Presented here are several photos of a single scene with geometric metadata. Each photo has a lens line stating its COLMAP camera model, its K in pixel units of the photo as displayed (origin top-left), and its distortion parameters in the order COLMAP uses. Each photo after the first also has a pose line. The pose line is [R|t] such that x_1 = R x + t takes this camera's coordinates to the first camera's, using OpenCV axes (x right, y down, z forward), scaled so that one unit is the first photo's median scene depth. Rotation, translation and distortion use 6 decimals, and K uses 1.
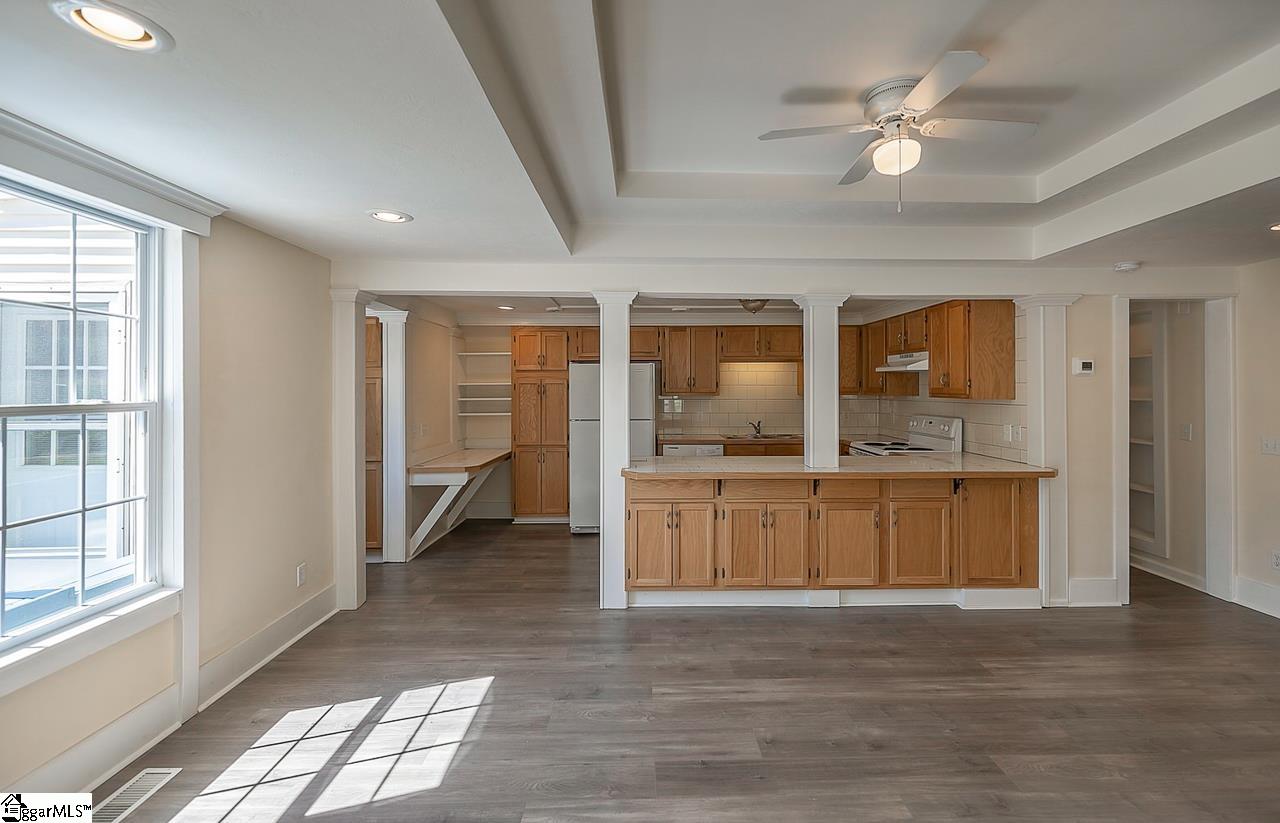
lens RADIAL K [[558.5, 0, 640.0], [0, 558.5, 384.1], [0, 0, 1]] dist [-0.000433, -0.000512]
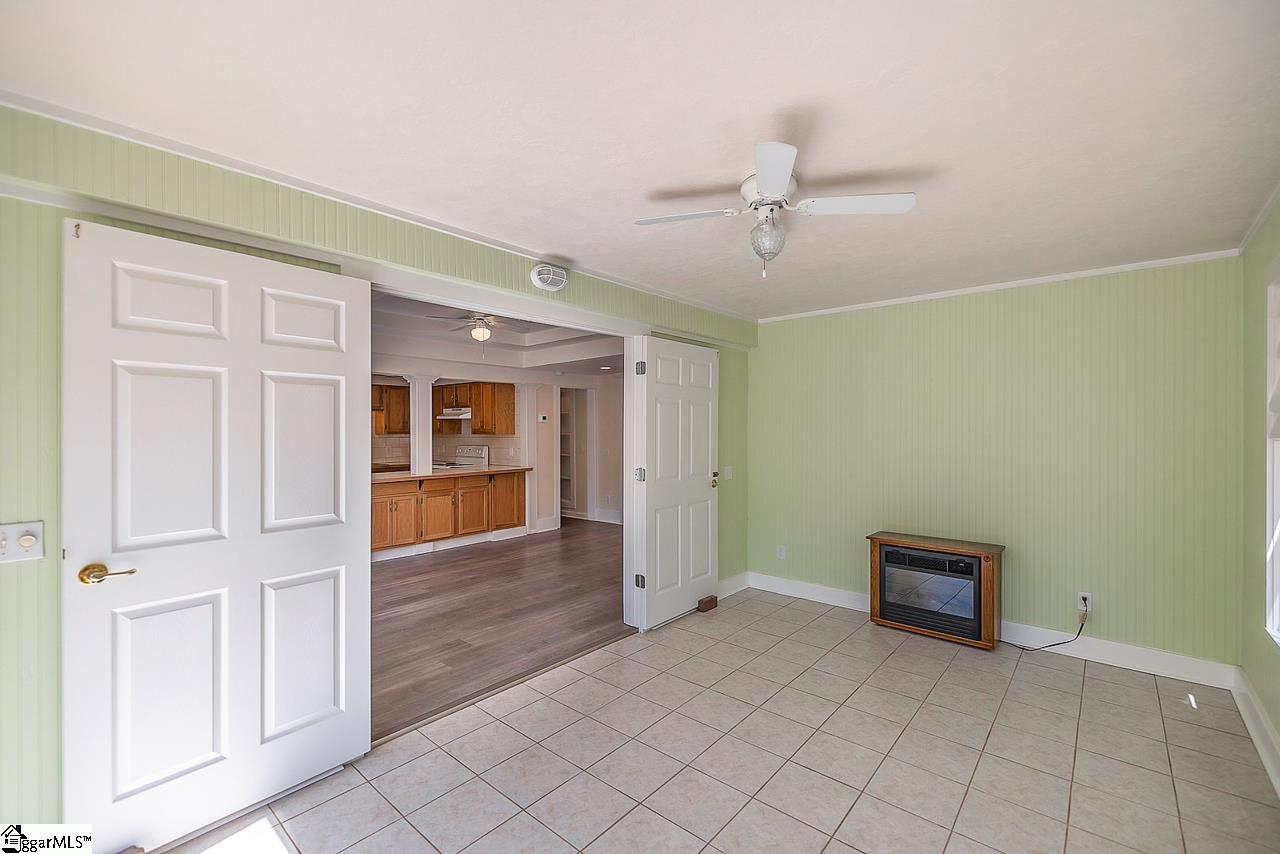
lens RADIAL K [[551.2, 0, 643.4], [0, 551.2, 431.1], [0, 0, 1]] dist [0.000185, -0.000098]
pose [[0.657834, -0.001740, 0.753161, -0.523621], [-0.000248, 0.999997, 0.002527, 0.011758], [-0.753163, -0.001849, 0.657832, -0.656158]]
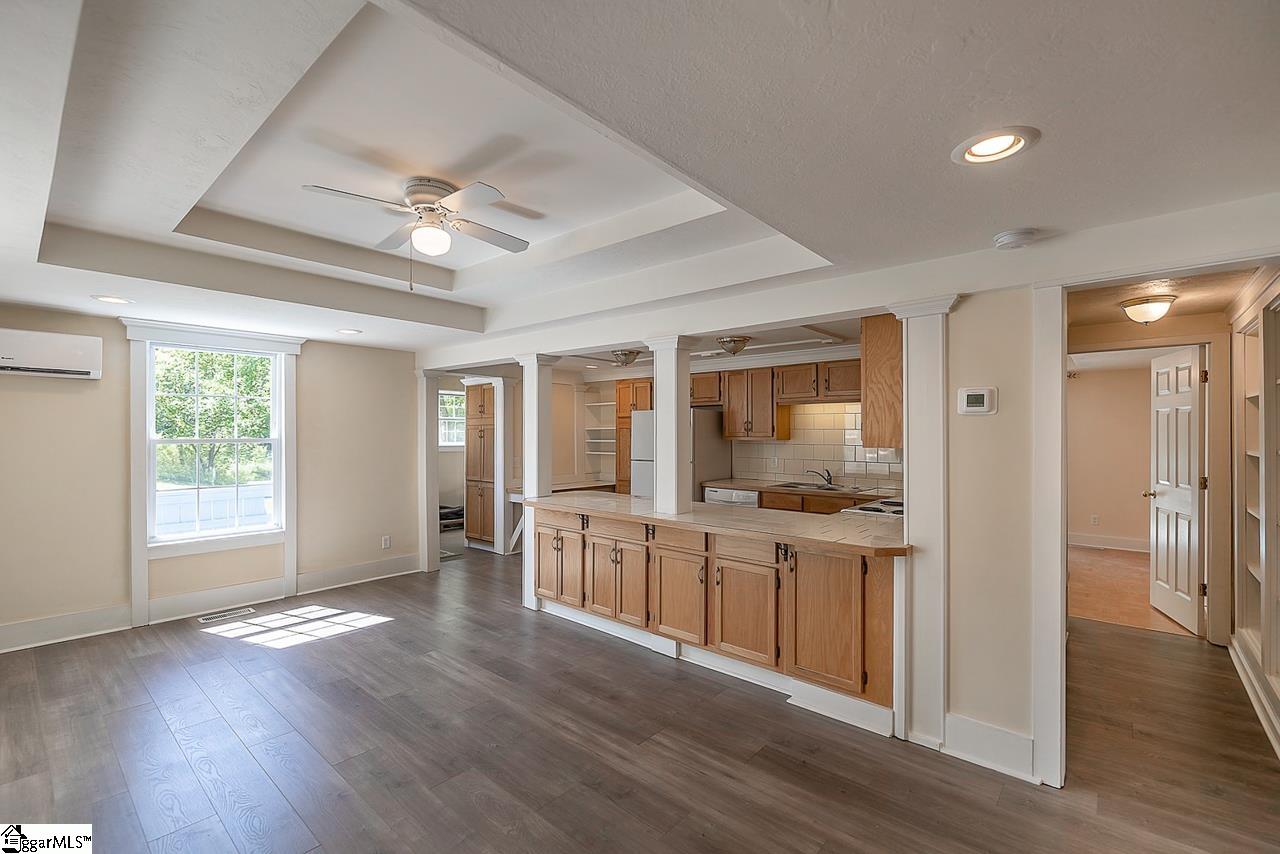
lens RADIAL K [[543.0, 0, 626.0], [0, 543.0, 429.3], [0, 0, 1]] dist [-0.000984, -0.000078]
pose [[0.740413, -0.001673, -0.672151, 0.936052], [0.003937, 0.999991, 0.001847, -0.001128], [0.672141, -0.004014, 0.740412, 0.246497]]
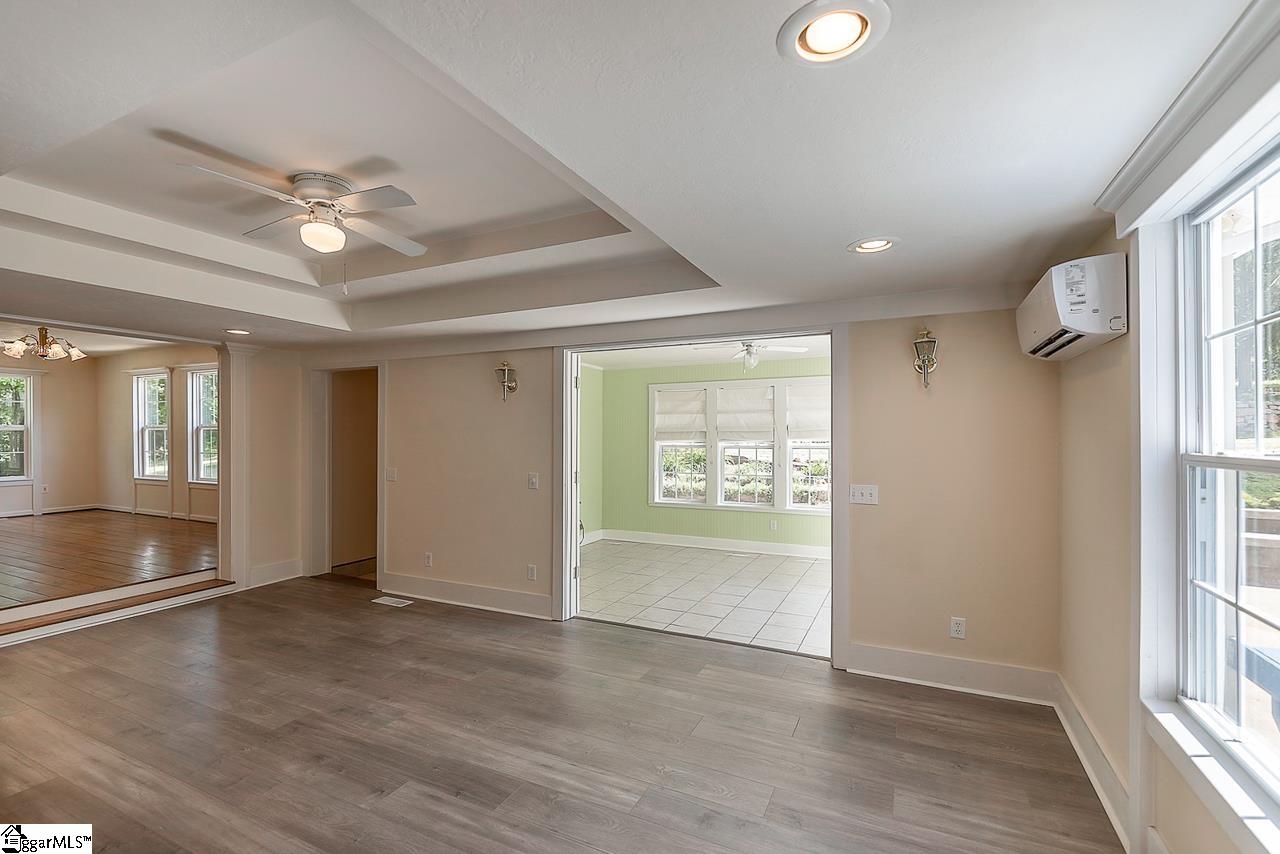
lens RADIAL K [[564.5, 0, 631.6], [0, 564.5, 436.3], [0, 0, 1]] dist [-0.000029, -0.000078]
pose [[-0.893633, -0.002639, 0.448791, -0.364968], [-0.001616, 0.999995, 0.002662, 0.016939], [-0.448796, 0.001654, -0.893633, 1.037510]]
